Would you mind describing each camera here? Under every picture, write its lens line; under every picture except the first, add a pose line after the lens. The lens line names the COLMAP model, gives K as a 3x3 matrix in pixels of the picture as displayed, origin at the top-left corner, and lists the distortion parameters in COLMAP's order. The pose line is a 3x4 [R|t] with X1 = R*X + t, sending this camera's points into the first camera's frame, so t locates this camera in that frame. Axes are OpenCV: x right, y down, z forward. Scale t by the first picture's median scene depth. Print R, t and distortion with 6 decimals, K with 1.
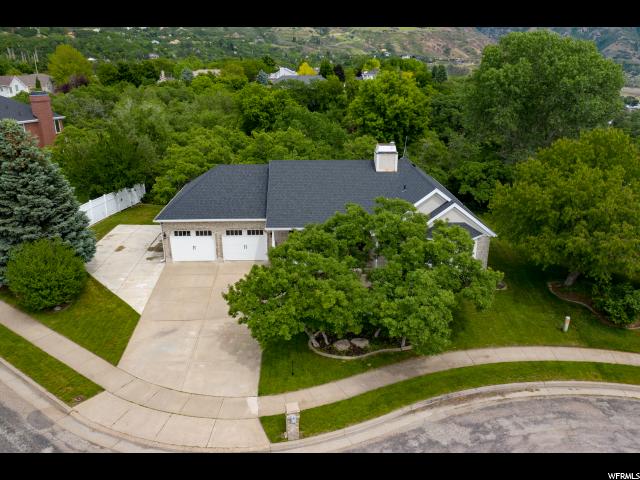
lens RADIAL K [[528.3, 0, 320.0], [0, 528.3, 240.0], [0, 0, 1]] dist [-0.063327, 0.128120]
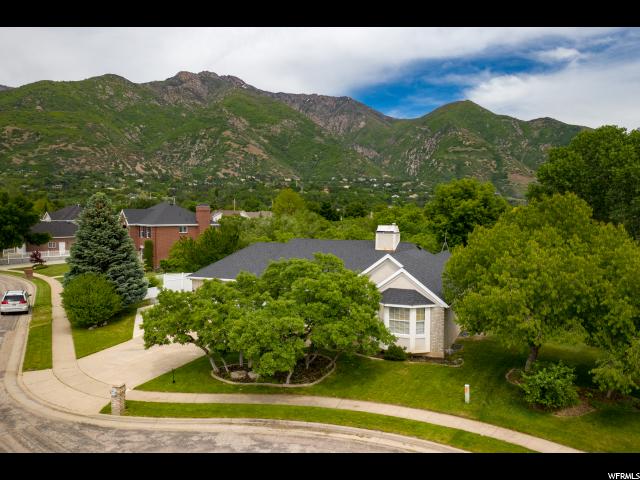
lens RADIAL K [[528.3, 0, 320.0], [0, 528.3, 240.0], [0, 0, 1]] dist [-0.063327, 0.128120]
pose [[0.886142, 0.020999, -0.462938, 0.625828], [-0.153978, 0.955558, -0.251394, 0.166561], [0.437085, 0.294053, 0.849994, 0.071912]]
